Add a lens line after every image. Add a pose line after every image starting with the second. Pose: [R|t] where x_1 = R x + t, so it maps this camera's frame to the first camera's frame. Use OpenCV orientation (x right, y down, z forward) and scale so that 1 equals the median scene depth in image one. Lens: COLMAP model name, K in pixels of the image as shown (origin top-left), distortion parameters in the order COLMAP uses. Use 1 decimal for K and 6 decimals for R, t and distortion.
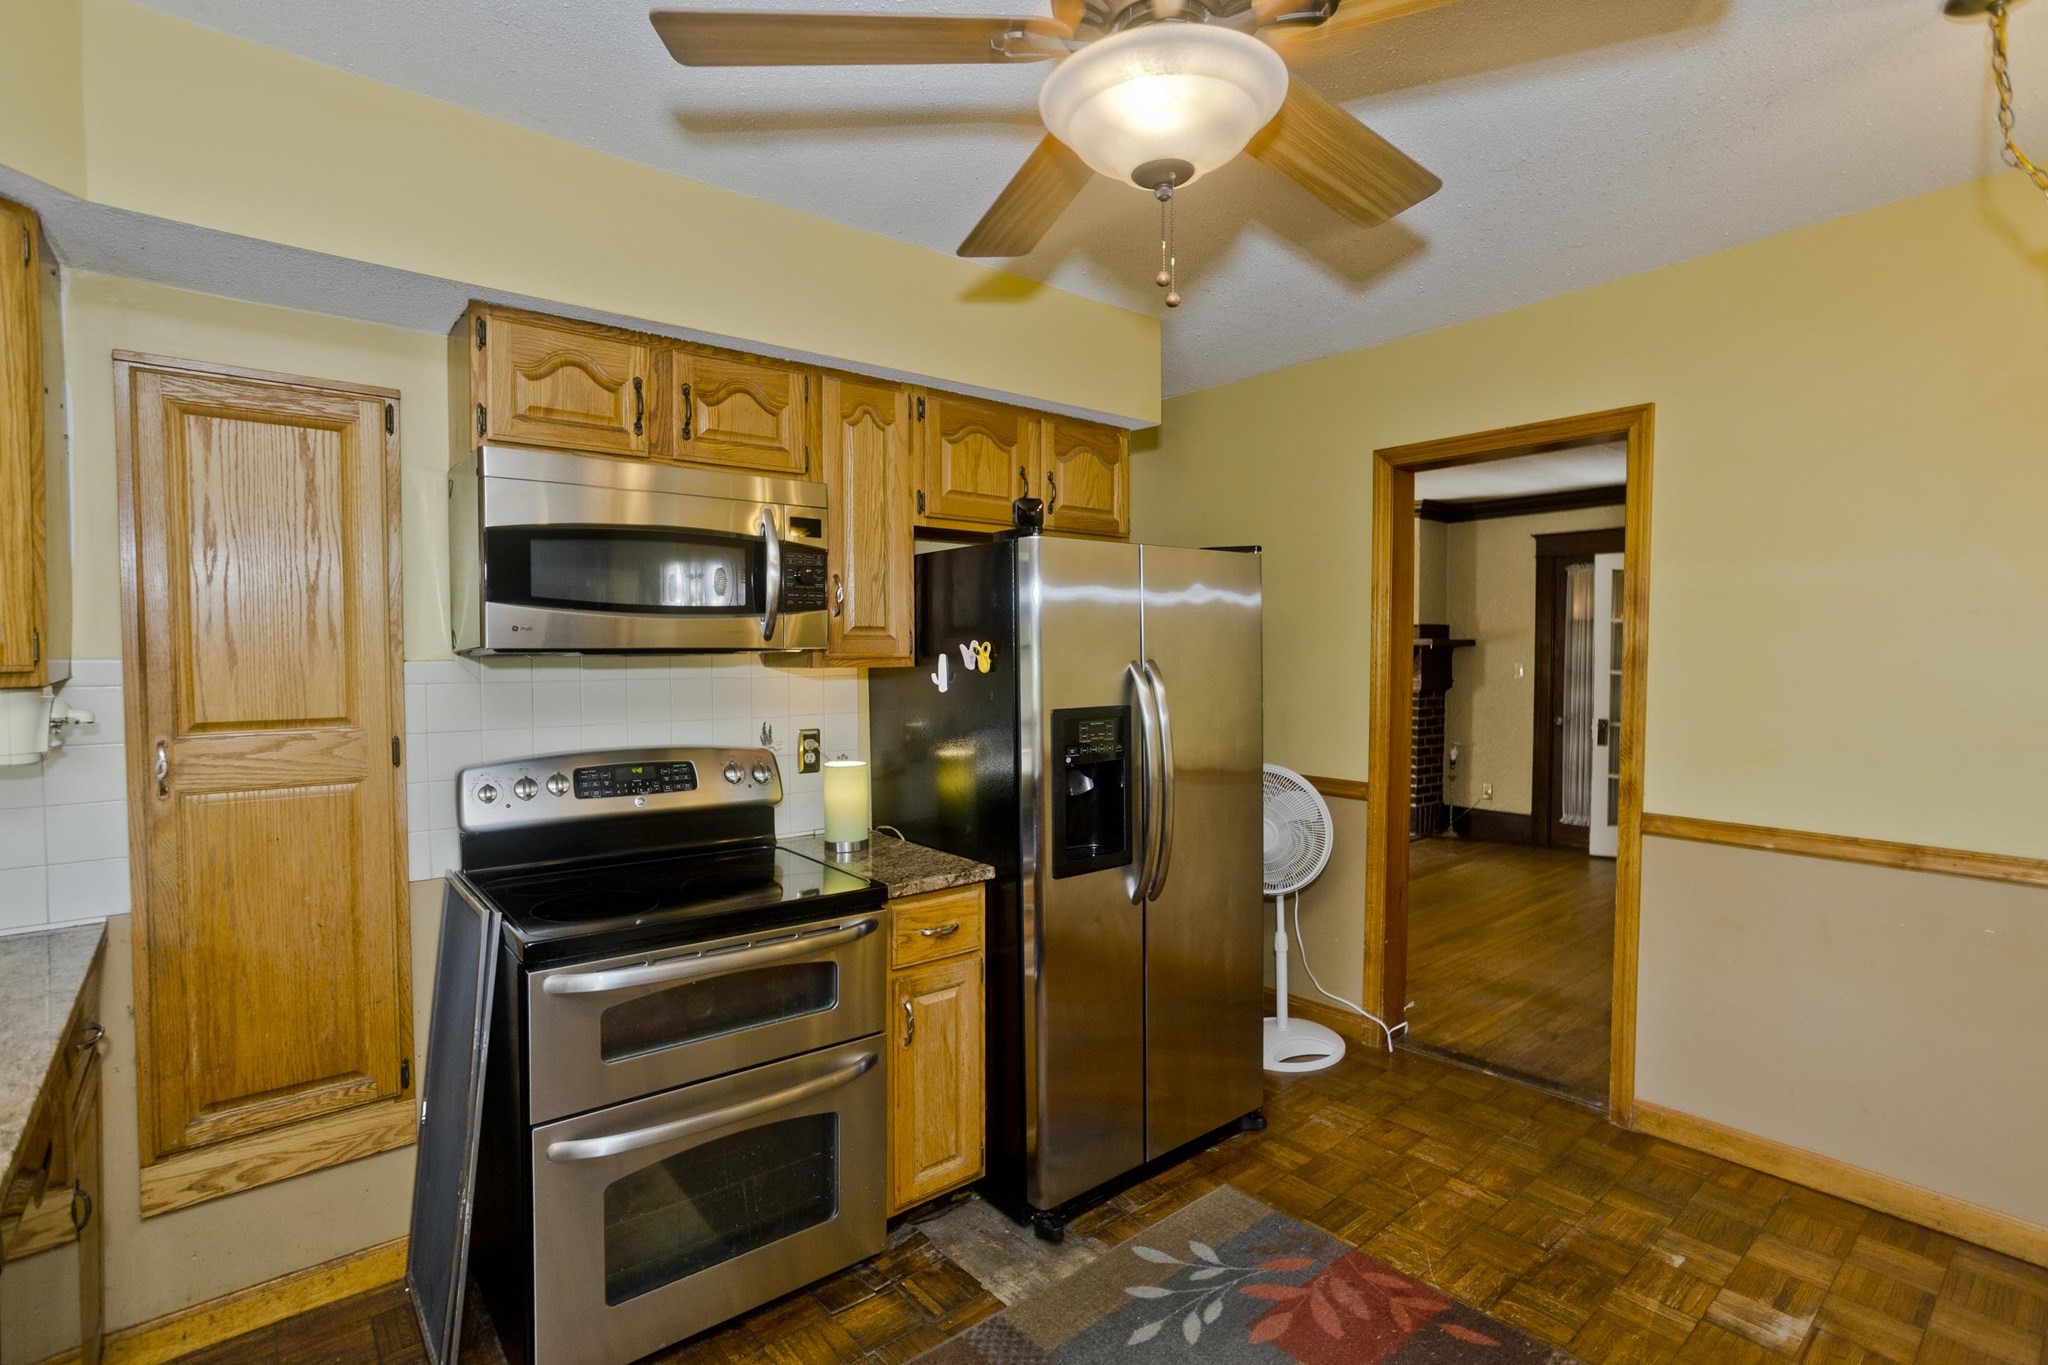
lens RADIAL K [[987.7, 0, 1026.9], [0, 987.7, 679.0], [0, 0, 1]] dist [-0.034632, 0.018552]
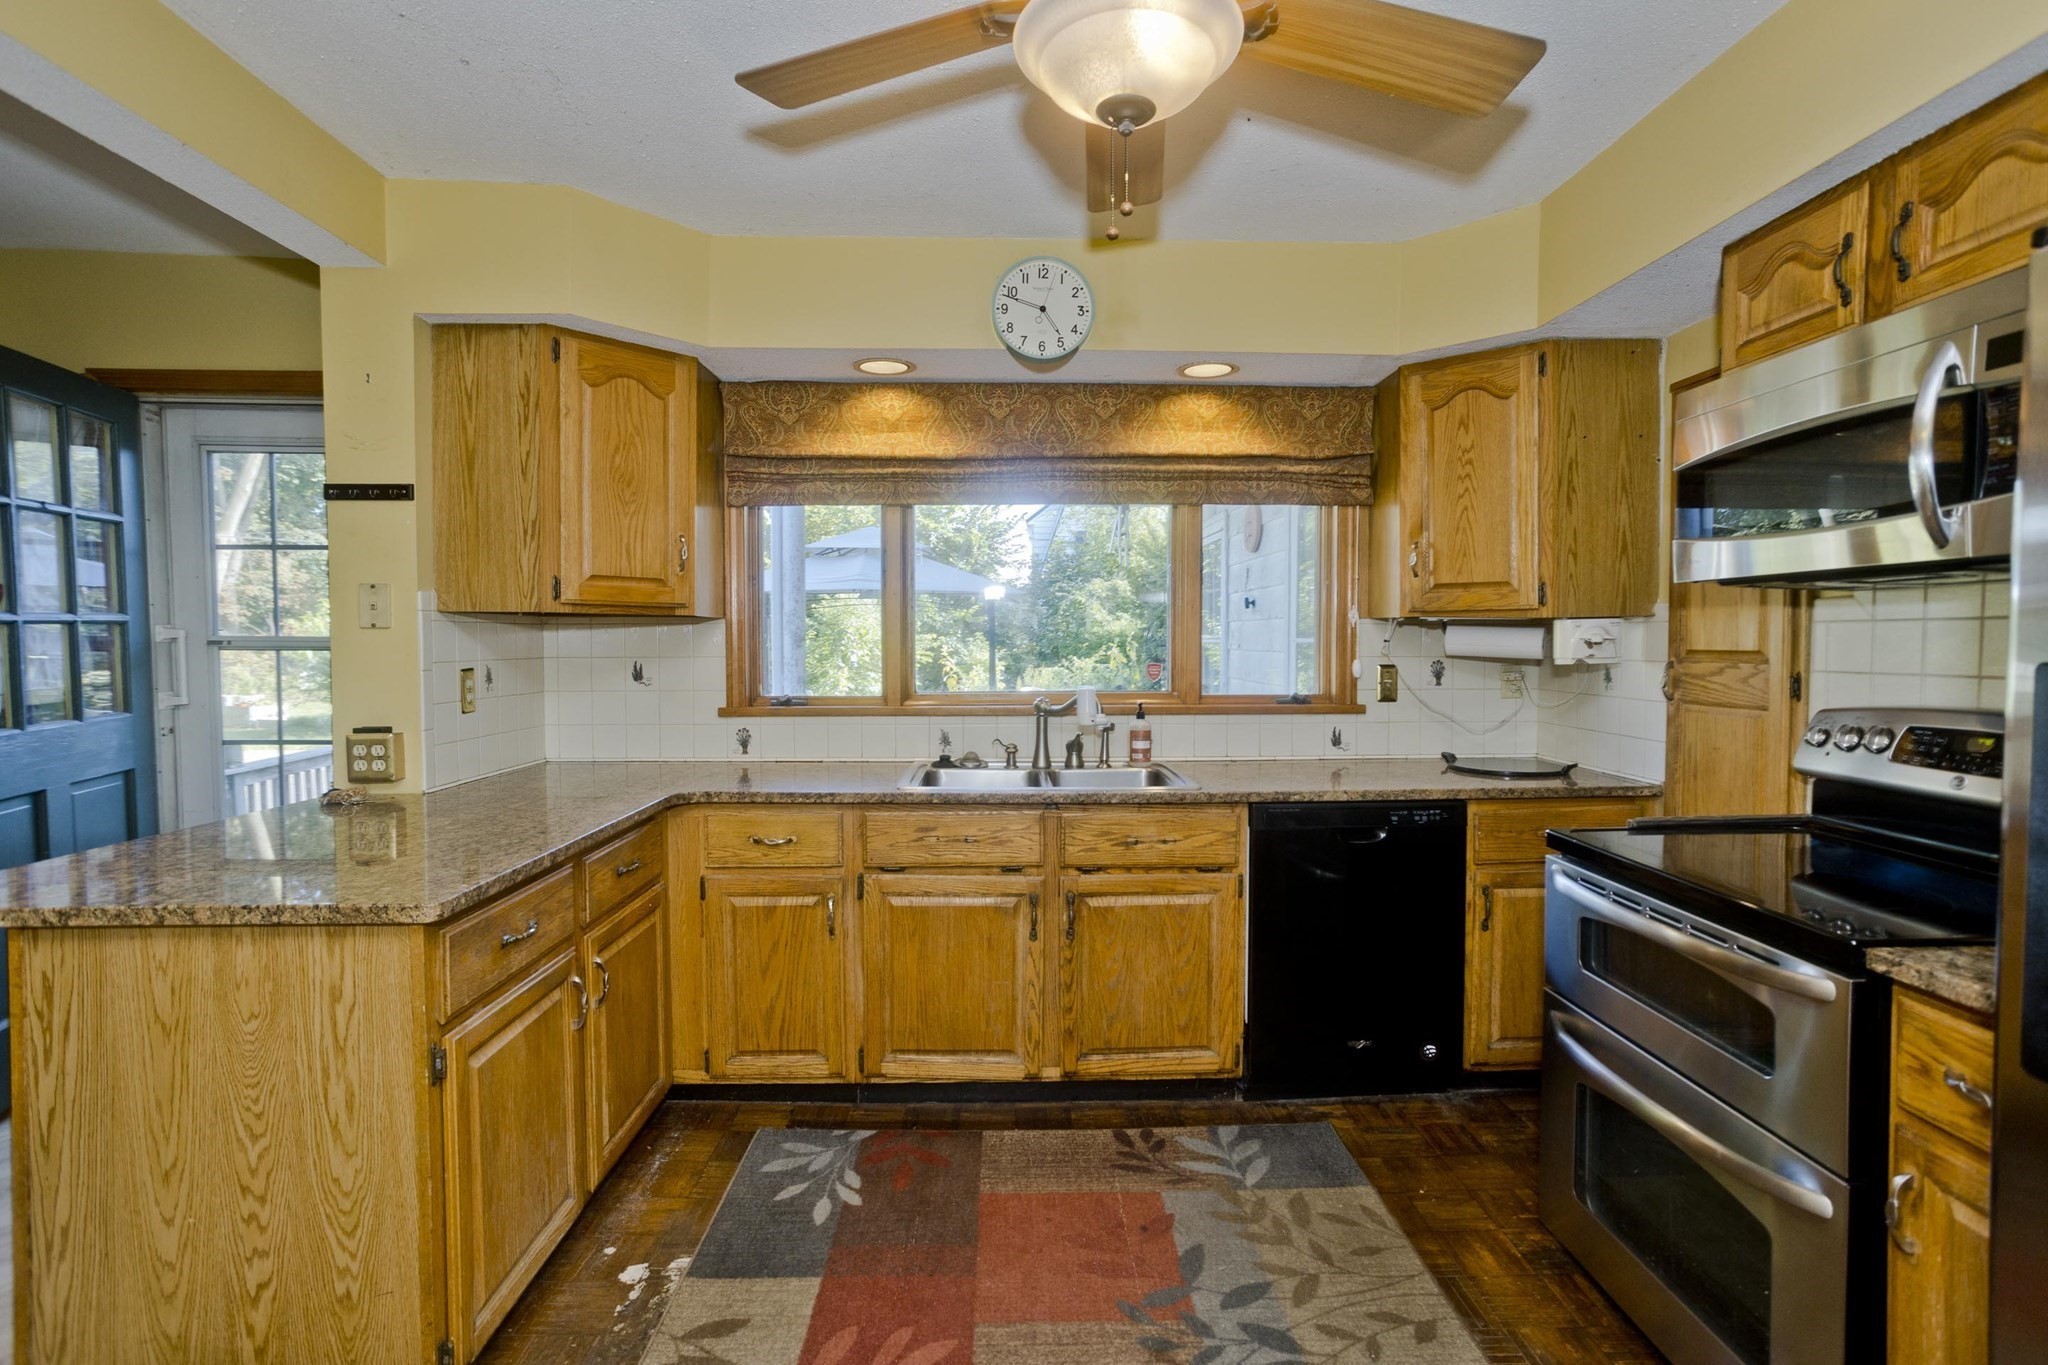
lens RADIAL K [[987.7, 0, 1024.5], [0, 987.7, 674.1], [0, 0, 1]] dist [-0.034632, 0.018552]
pose [[-0.616502, 0.026726, -0.786900, 0.599217], [-0.029004, 0.997975, 0.056618, 0.024150], [0.786819, 0.057728, -0.614478, 0.897342]]
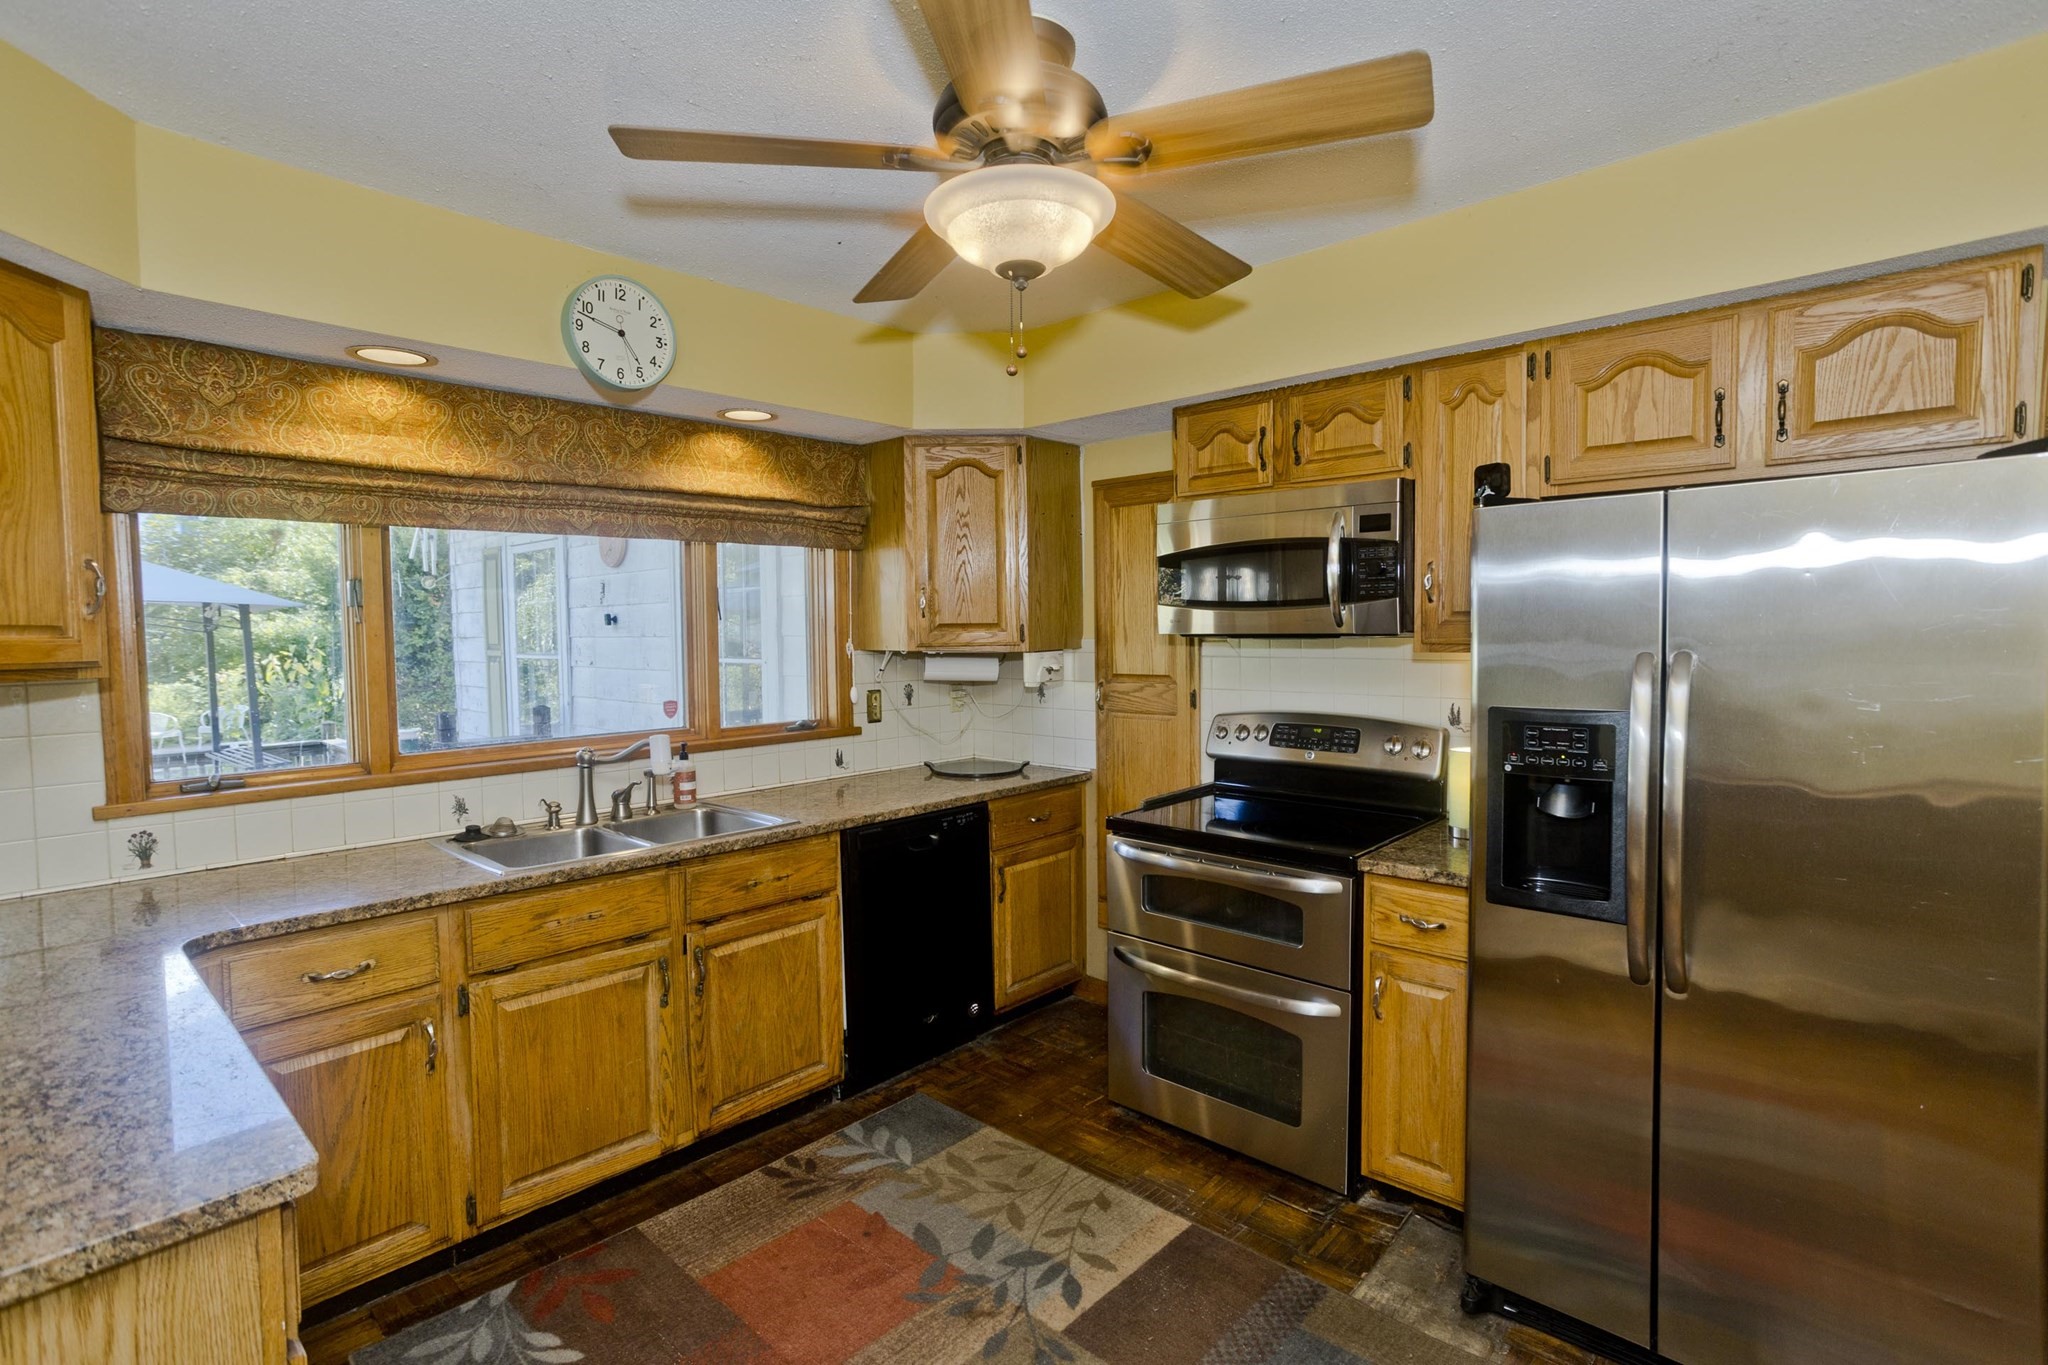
lens RADIAL K [[987.7, 0, 1034.5], [0, 987.7, 673.7], [0, 0, 1]] dist [-0.034632, 0.018552]
pose [[0.136861, 0.042808, -0.989665, 0.804589], [-0.023463, 0.998926, 0.039964, -0.021753], [0.990312, 0.017751, 0.137719, 0.477854]]
